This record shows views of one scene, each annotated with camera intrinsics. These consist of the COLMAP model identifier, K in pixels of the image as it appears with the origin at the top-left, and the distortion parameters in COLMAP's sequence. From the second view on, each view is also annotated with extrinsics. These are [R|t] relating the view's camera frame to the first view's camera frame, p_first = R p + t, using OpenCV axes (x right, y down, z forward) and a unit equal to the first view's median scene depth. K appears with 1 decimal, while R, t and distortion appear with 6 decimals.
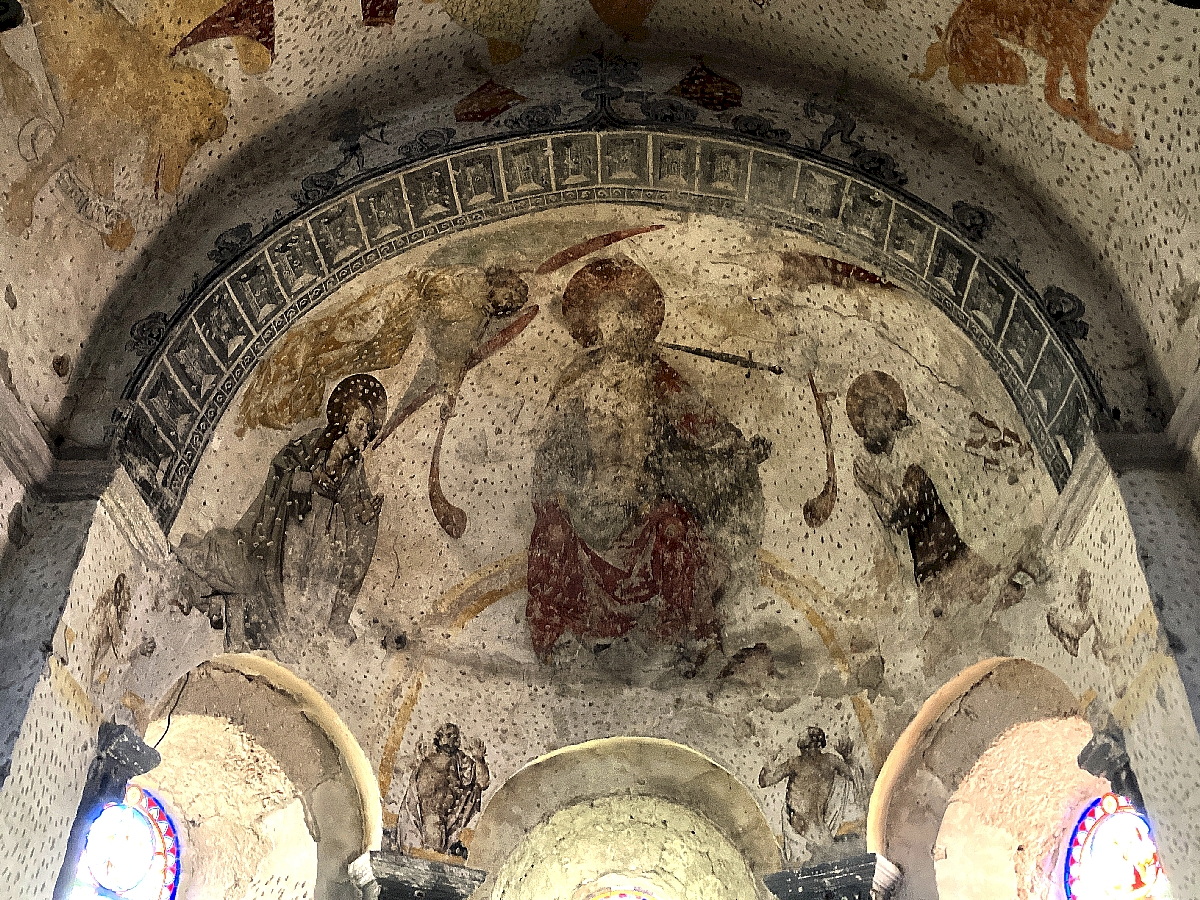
lens RADIAL K [[1195.4, 0, 601.8], [0, 1195.4, 440.2], [0, 0, 1]] dist [0.015197, 0.000000]
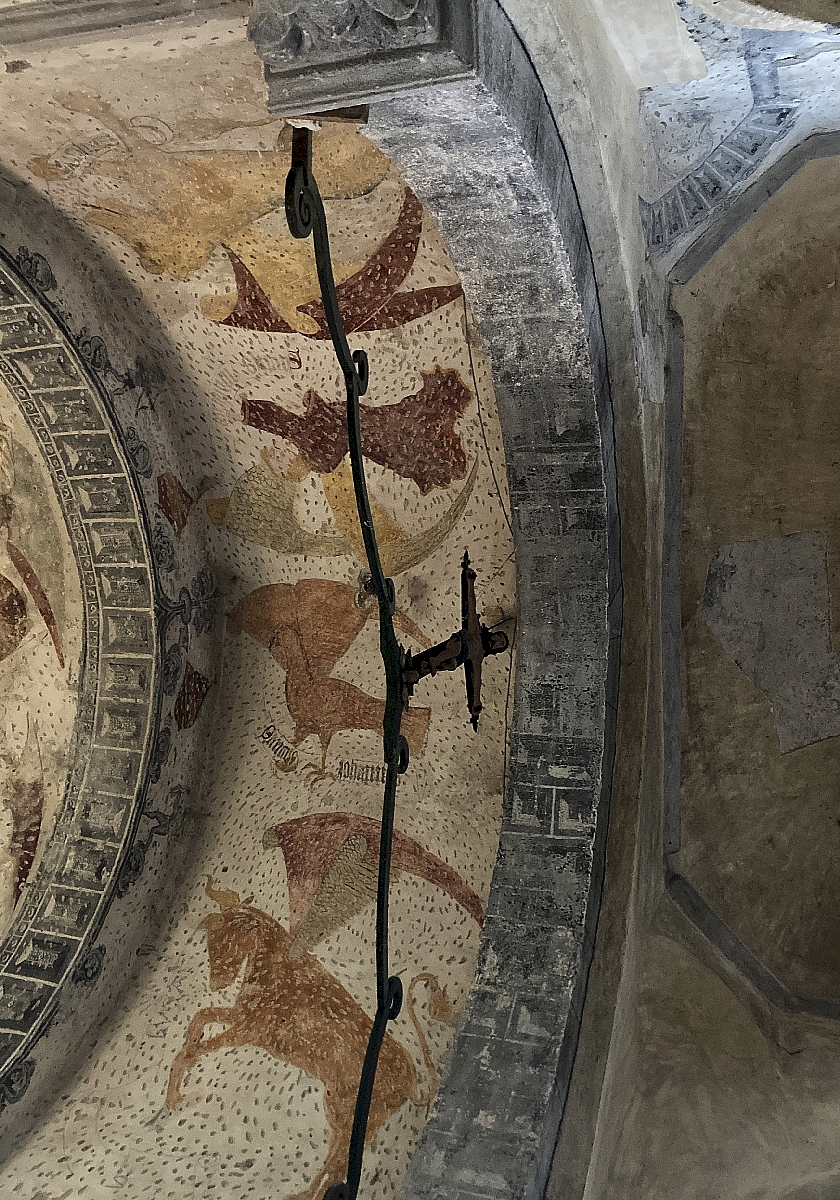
lens RADIAL K [[1071.7, 0, 427.2], [0, 1071.7, 587.1], [0, 0, 1]] dist [0.012651, -0.025115]
pose [[-0.010272, 0.987605, 0.156626, -0.181031], [-0.847297, 0.074583, -0.525856, 0.043529], [-0.531019, -0.138111, 0.836029, 0.054108]]
